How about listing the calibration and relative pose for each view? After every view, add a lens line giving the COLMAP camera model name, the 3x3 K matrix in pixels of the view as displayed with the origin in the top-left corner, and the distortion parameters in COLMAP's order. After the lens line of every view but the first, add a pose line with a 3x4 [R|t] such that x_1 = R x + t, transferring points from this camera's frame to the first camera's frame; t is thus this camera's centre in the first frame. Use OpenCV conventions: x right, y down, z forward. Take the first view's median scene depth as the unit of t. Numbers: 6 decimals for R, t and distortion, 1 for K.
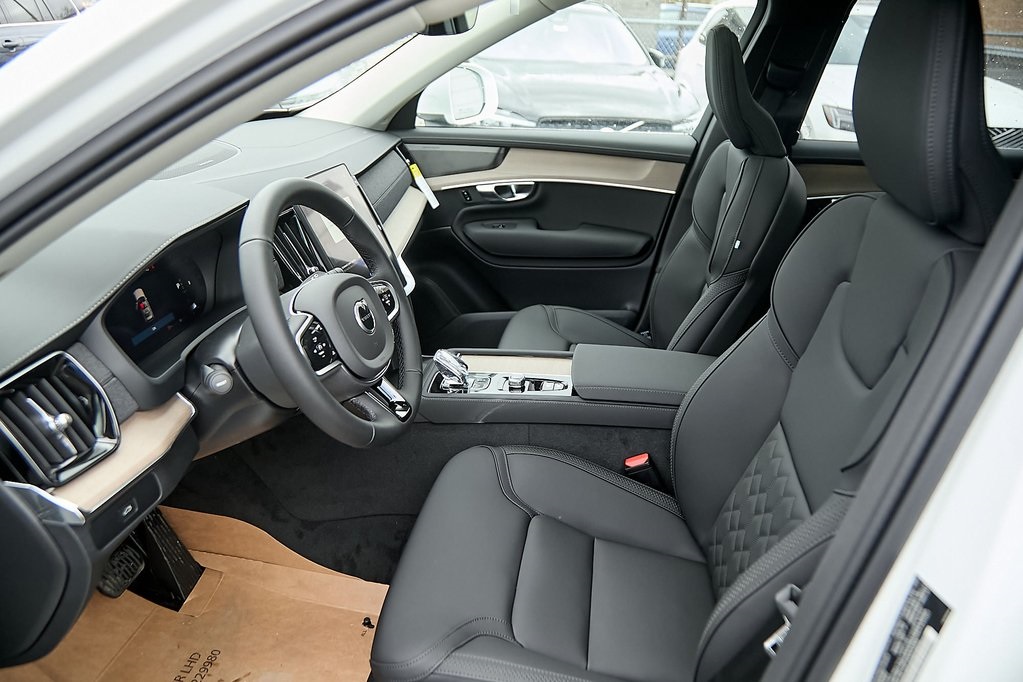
lens RADIAL K [[708.7, 0, 516.3], [0, 708.7, 342.3], [0, 0, 1]] dist [0.008482, -0.001644]
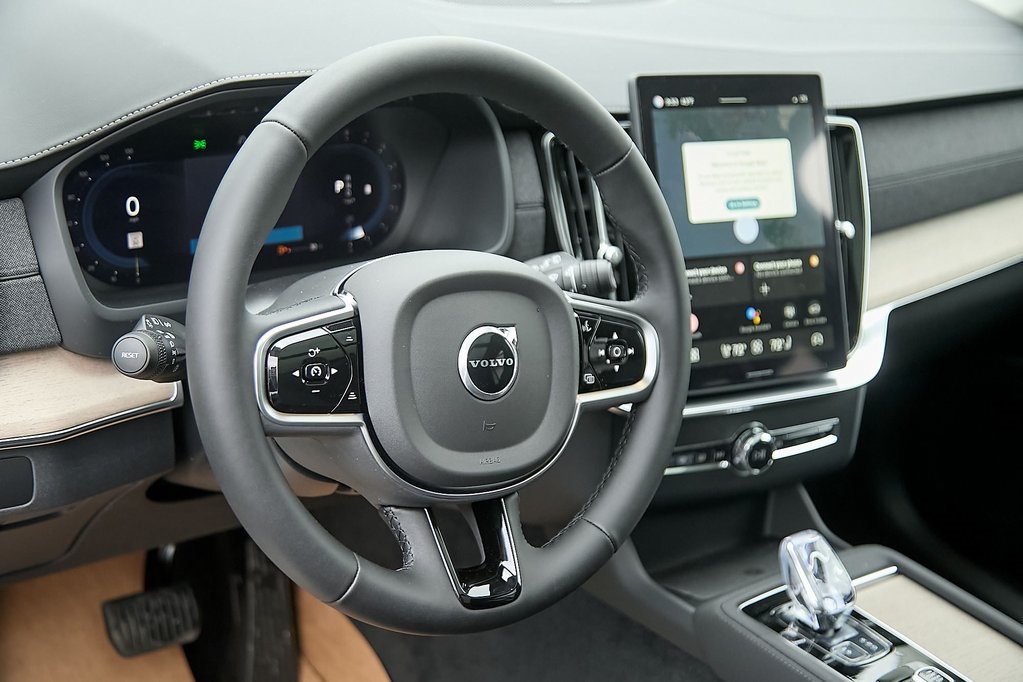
lens RADIAL K [[1456.7, 0, 511.5], [0, 1456.7, 341.0], [0, 0, 1]] dist [-0.034075, -0.049132]
pose [[0.700675, 0.370946, -0.609469, 0.174762], [-0.410967, 0.908112, 0.080243, -0.061352], [0.583232, 0.194248, 0.788738, 0.123333]]
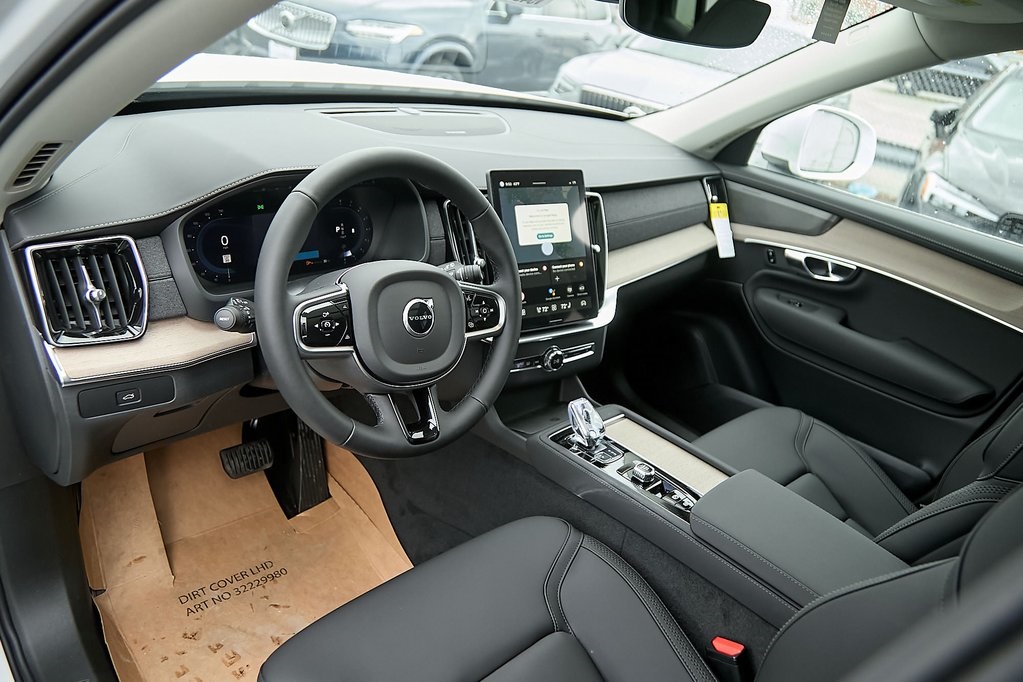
lens RADIAL K [[708.7, 0, 516.3], [0, 708.7, 342.3], [0, 0, 1]] dist [0.008482, -0.001644]
pose [[0.777990, 0.374110, -0.504751, 0.162645], [-0.393553, 0.916427, 0.072639, -0.056531], [0.489742, 0.142134, 0.860204, 0.141678]]
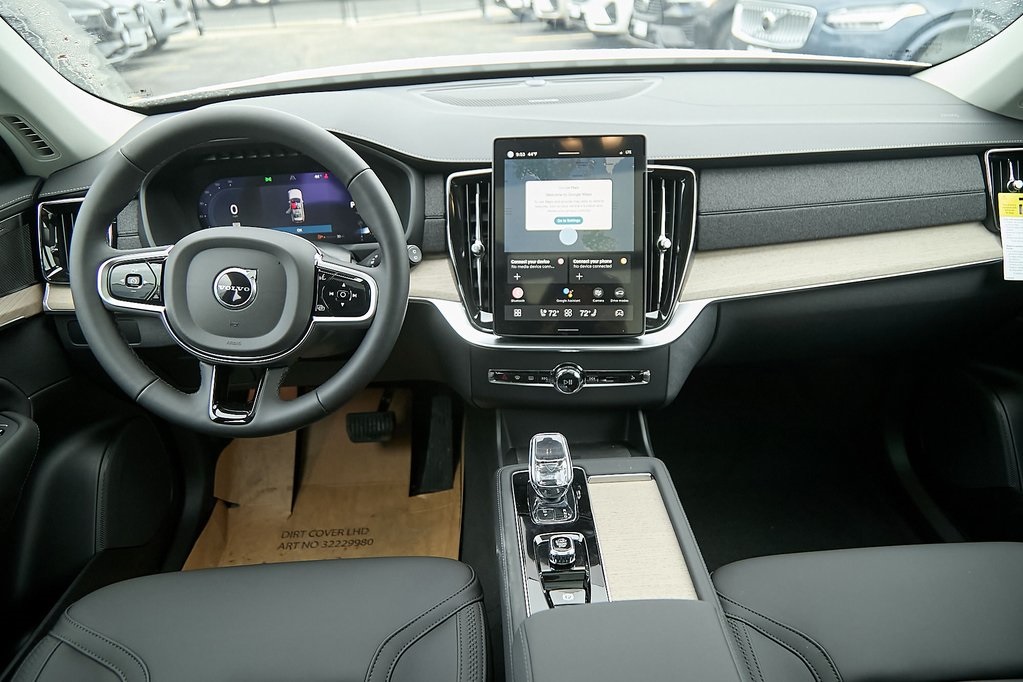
lens RADIAL K [[708.7, 0, 516.3], [0, 708.7, 342.3], [0, 0, 1]] dist [0.008482, -0.001644]
pose [[0.203504, 0.440576, -0.874345, 0.284271], [-0.383921, 0.857419, 0.342690, -0.184069], [0.900661, 0.265941, 0.343635, 0.487838]]
